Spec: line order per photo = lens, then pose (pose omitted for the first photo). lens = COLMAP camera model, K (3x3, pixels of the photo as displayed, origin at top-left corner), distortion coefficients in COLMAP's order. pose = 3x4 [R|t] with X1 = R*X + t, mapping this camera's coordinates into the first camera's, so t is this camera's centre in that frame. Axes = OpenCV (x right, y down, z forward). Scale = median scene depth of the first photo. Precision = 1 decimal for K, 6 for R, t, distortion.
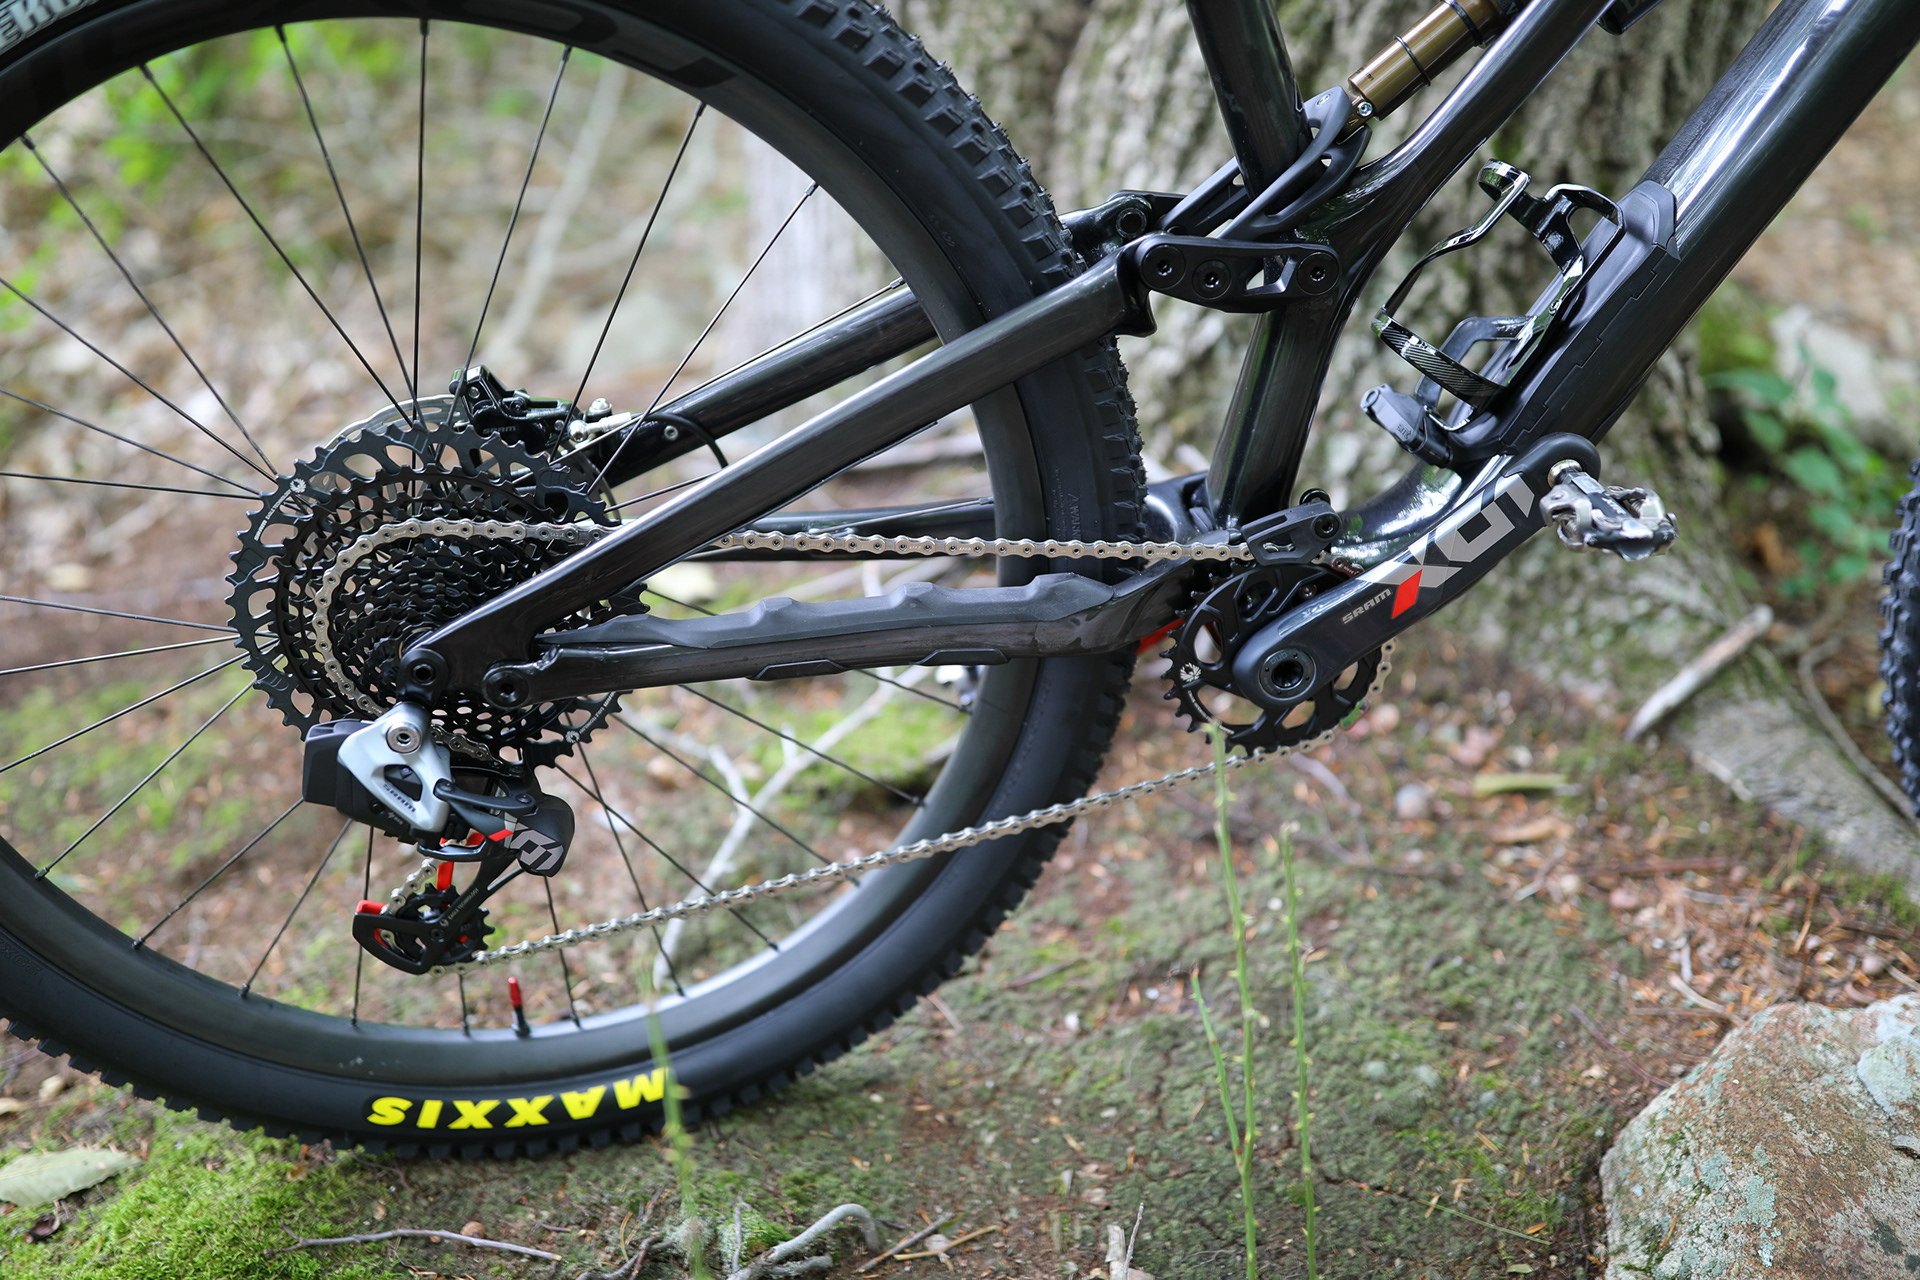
lens RADIAL K [[1843.2, 0, 963.2], [0, 1843.2, 631.7], [0, 0, 1]] dist [-0.015068, 0.000000]
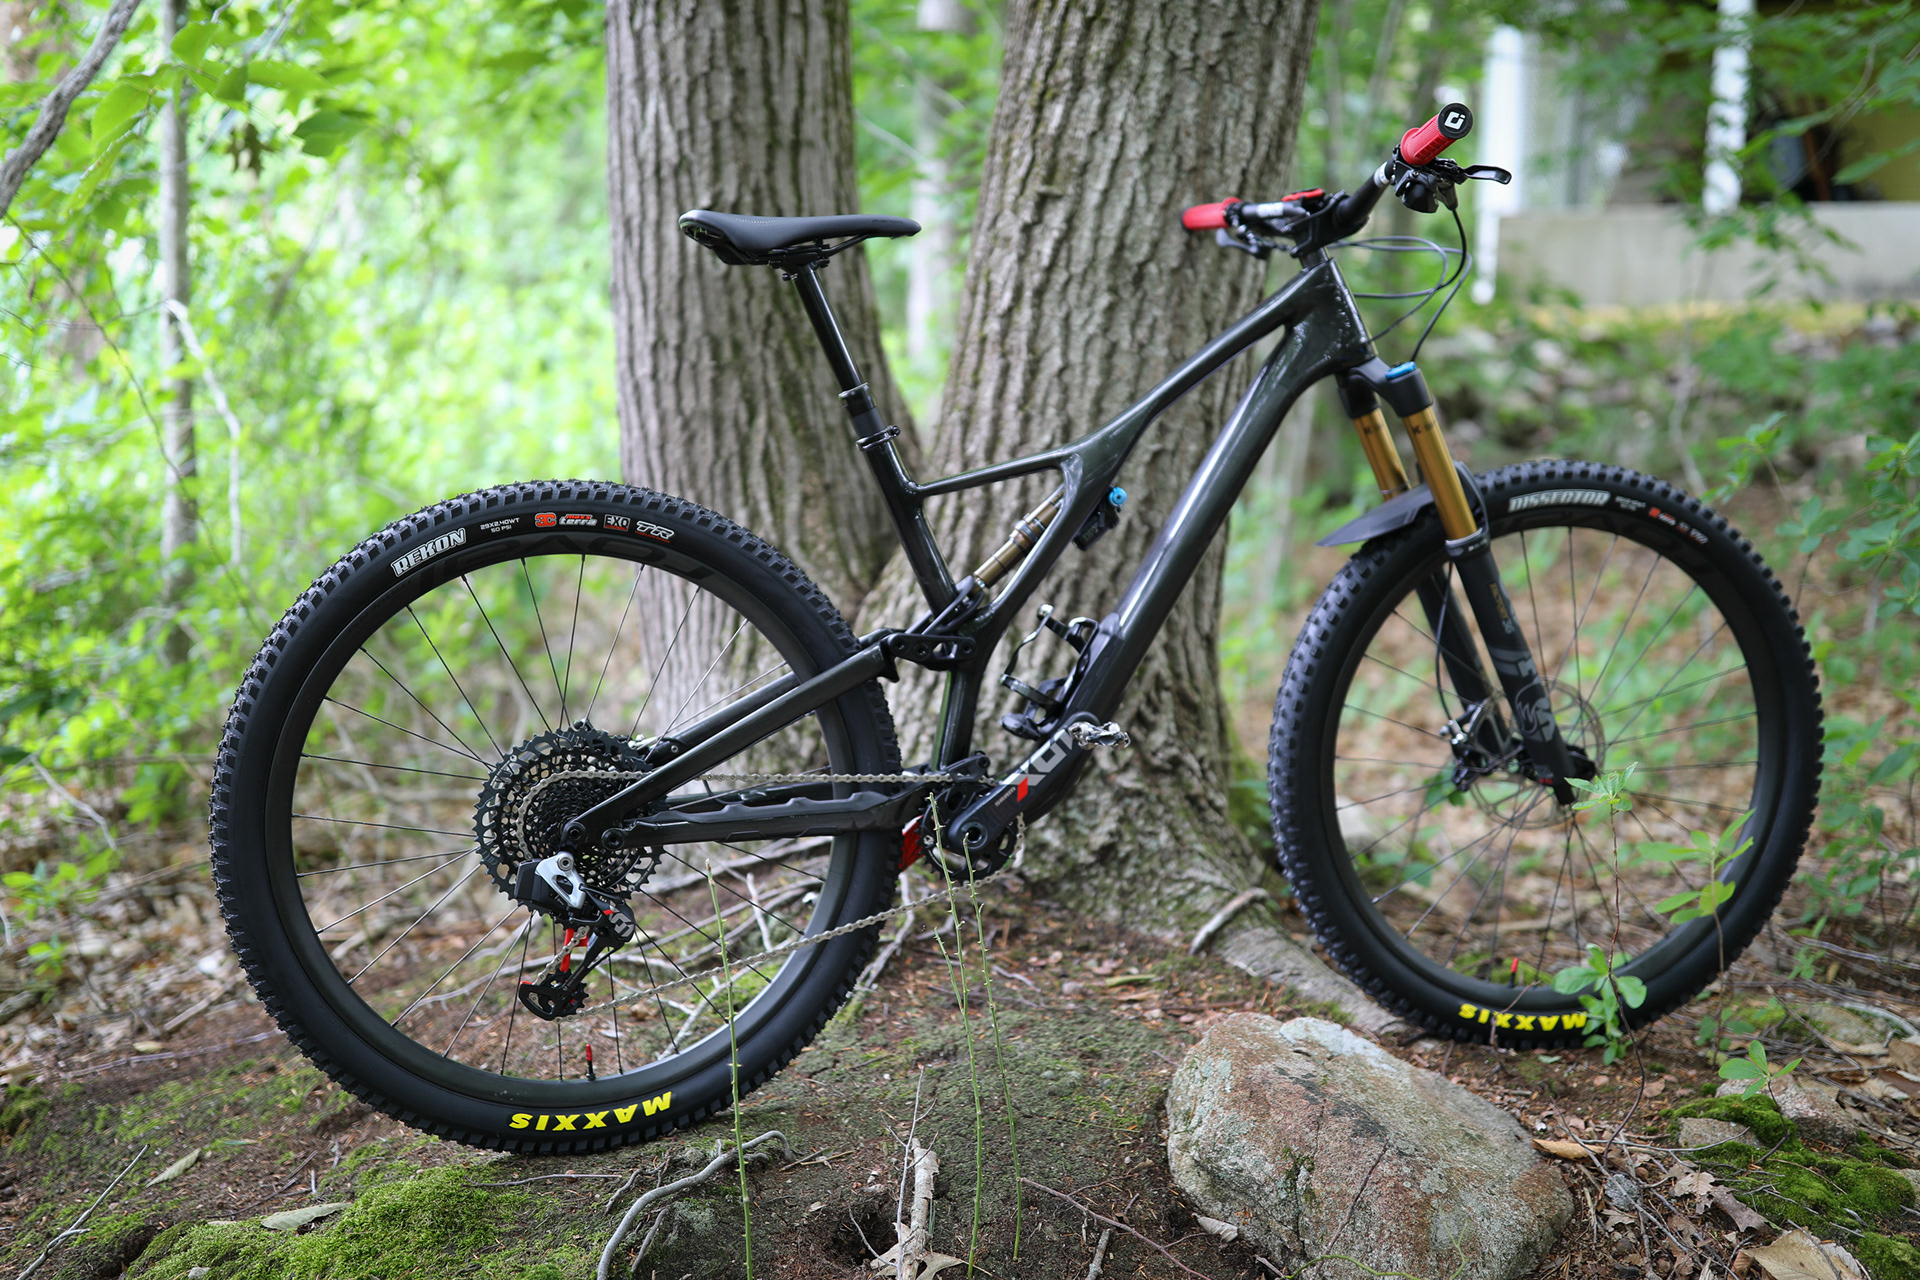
lens RADIAL K [[1843.2, 0, 963.5], [0, 1843.2, 628.3], [0, 0, 1]] dist [-0.015068, 0.000000]
pose [[0.991391, -0.040006, 0.124677, -0.081676], [0.085790, 0.917792, -0.387682, 0.559796], [-0.098918, 0.395040, 0.913323, -0.924639]]
